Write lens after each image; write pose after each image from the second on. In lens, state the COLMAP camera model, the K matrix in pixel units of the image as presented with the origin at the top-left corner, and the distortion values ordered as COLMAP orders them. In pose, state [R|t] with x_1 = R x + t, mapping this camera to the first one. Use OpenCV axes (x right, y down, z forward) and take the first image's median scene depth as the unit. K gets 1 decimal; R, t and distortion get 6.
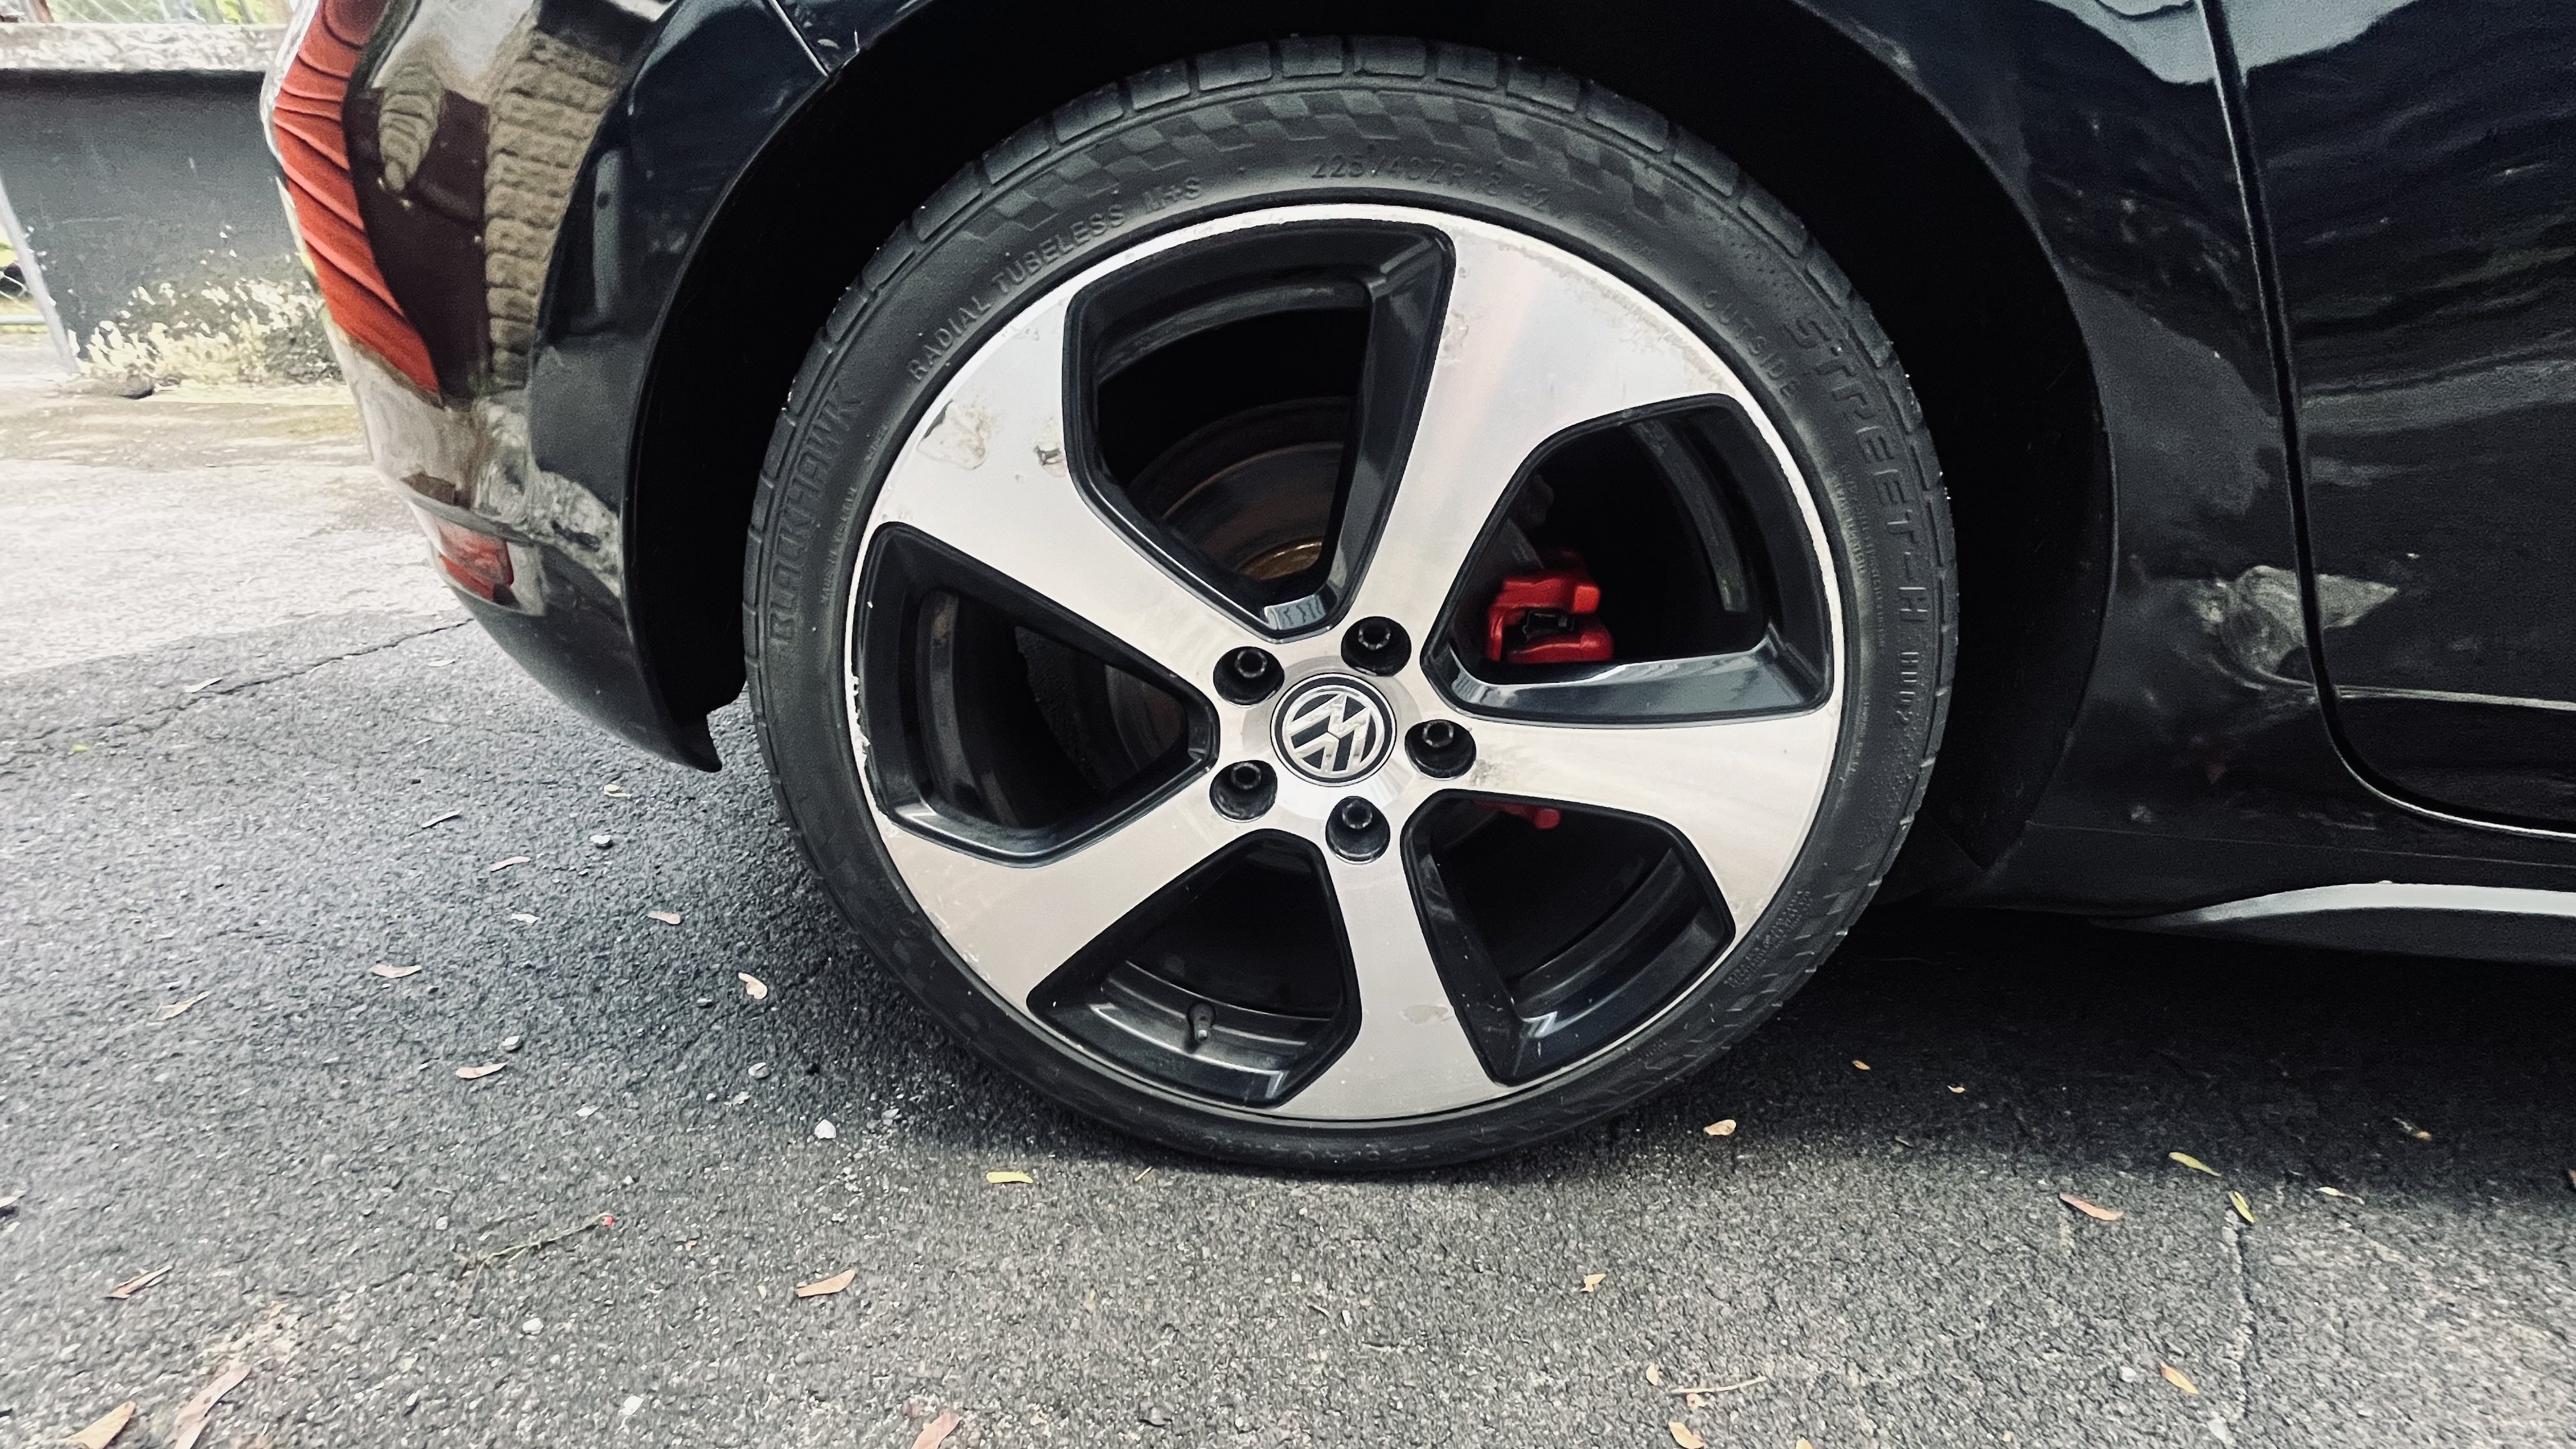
lens RADIAL K [[1002.2, 0, 1284.6], [0, 1002.2, 672.6], [0, 0, 1]] dist [-0.001209, -0.000193]
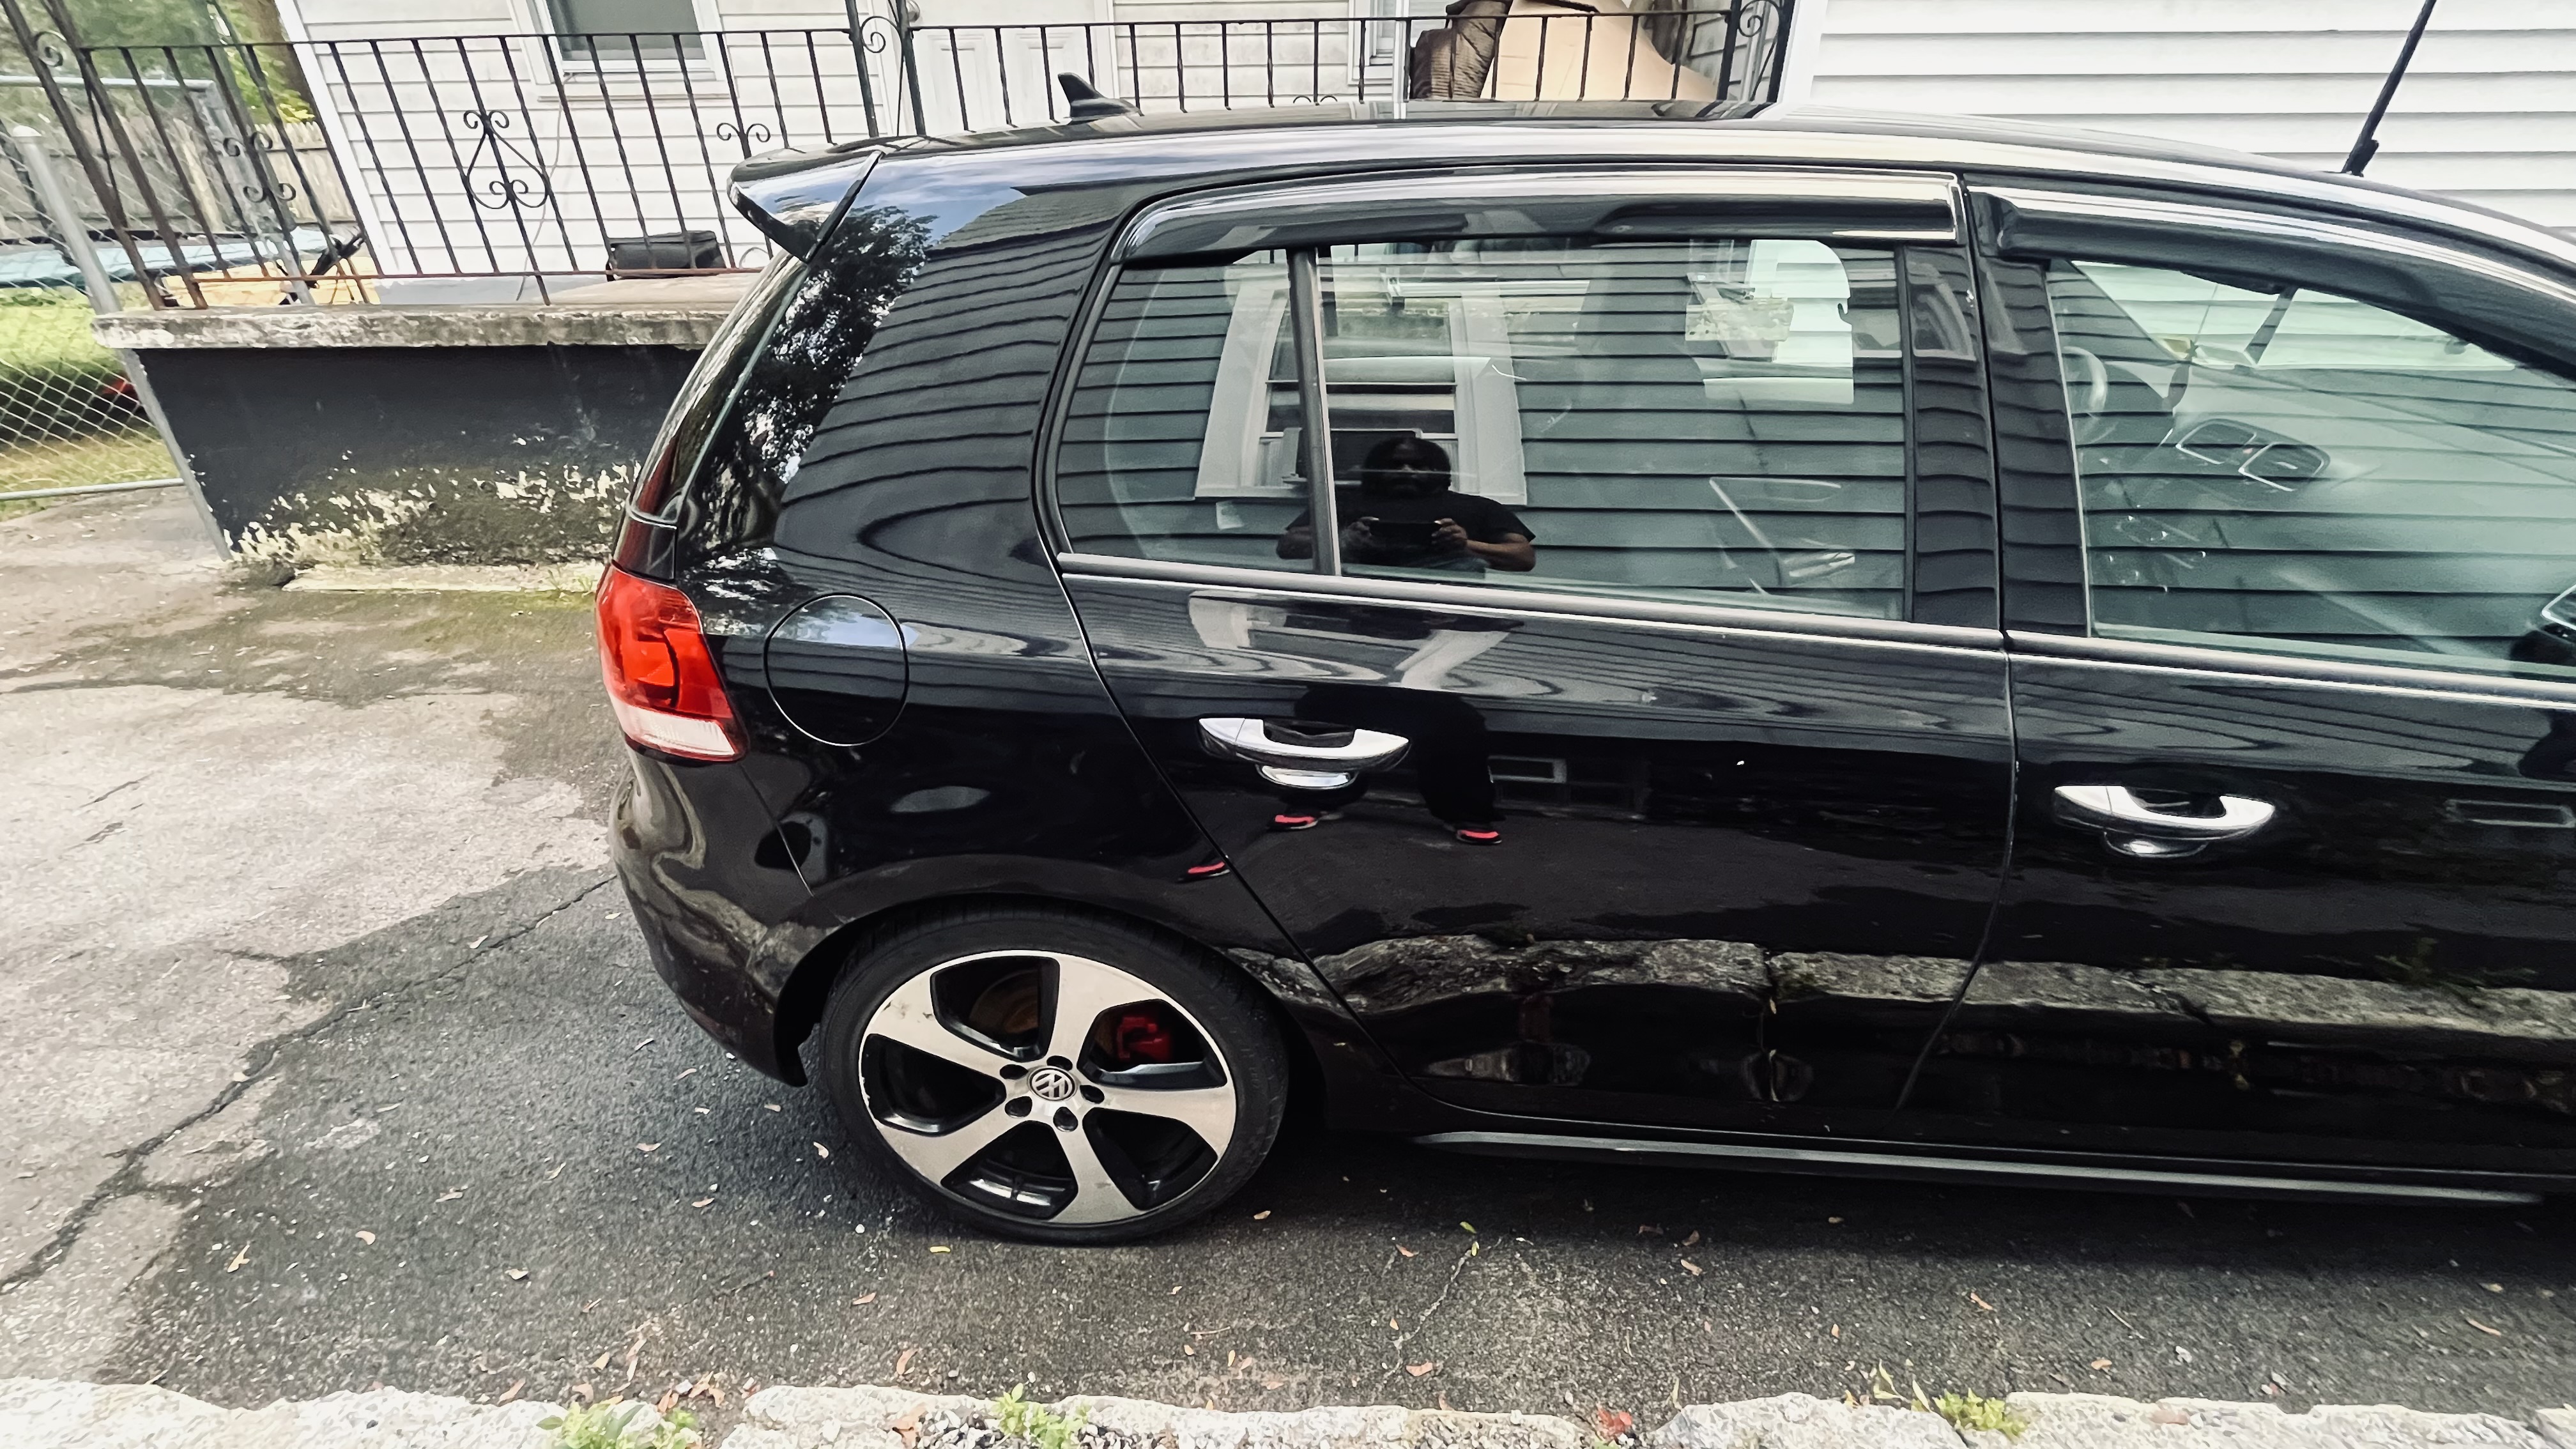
lens RADIAL K [[1002.2, 0, 1284.6], [0, 1002.2, 672.6], [0, 0, 1]] dist [-0.001209, -0.000193]
pose [[0.999527, -0.029578, -0.008416, 0.545876], [0.029977, 0.998191, 0.052118, -0.869315], [0.006859, -0.052346, 0.998605, -1.165722]]
